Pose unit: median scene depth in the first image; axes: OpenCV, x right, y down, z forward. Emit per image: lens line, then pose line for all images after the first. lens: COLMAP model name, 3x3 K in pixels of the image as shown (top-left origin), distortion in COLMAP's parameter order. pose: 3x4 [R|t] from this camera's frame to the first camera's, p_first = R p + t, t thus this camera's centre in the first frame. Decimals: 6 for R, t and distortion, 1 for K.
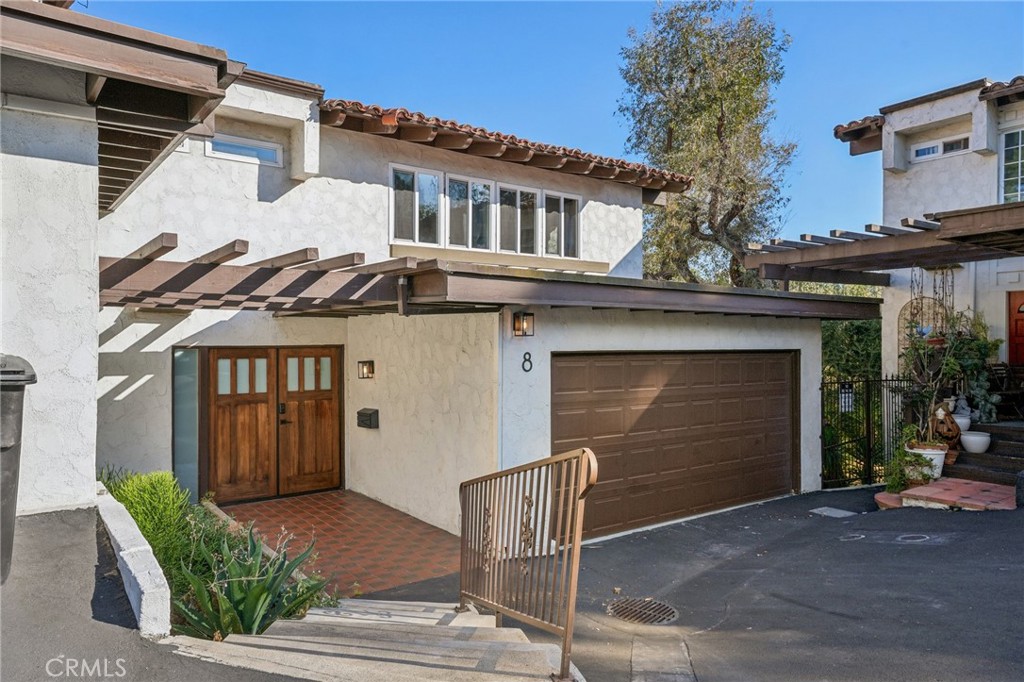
lens RADIAL K [[699.2, 0, 512.0], [0, 699.2, 341.0], [0, 0, 1]] dist [-0.008838, -0.000558]
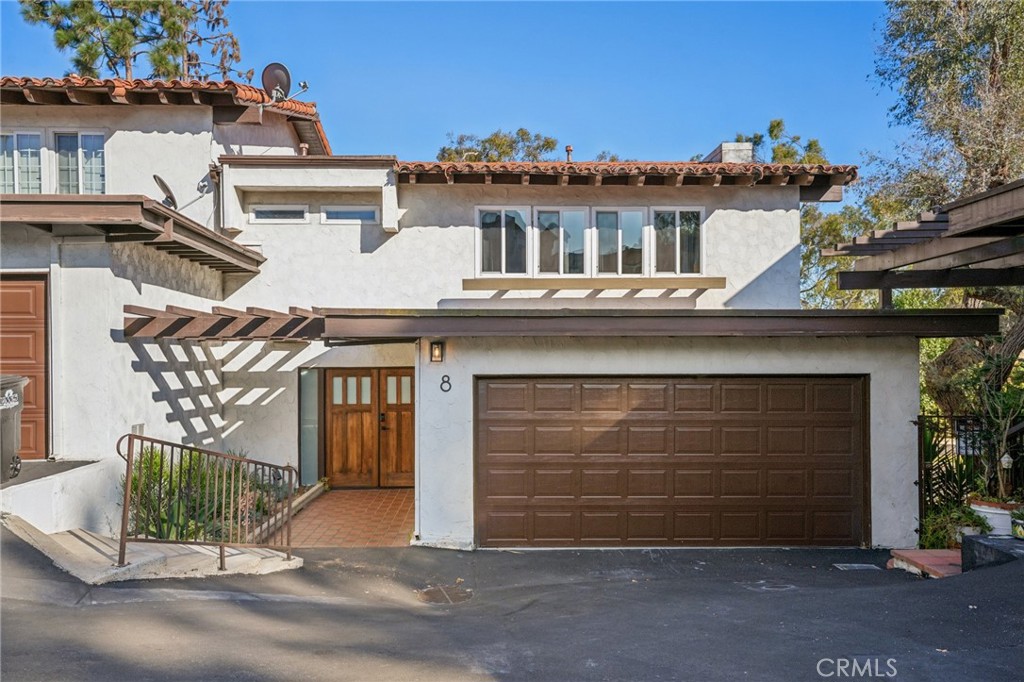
lens RADIAL K [[799.5, 0, 510.9], [0, 799.5, 356.7], [0, 0, 1]] dist [0.001750, 0.000984]
pose [[0.812422, -0.001966, -0.583067, 0.700502], [0.003566, 0.999992, 0.001598, -0.013103], [0.583059, -0.003377, 0.812423, -0.024475]]
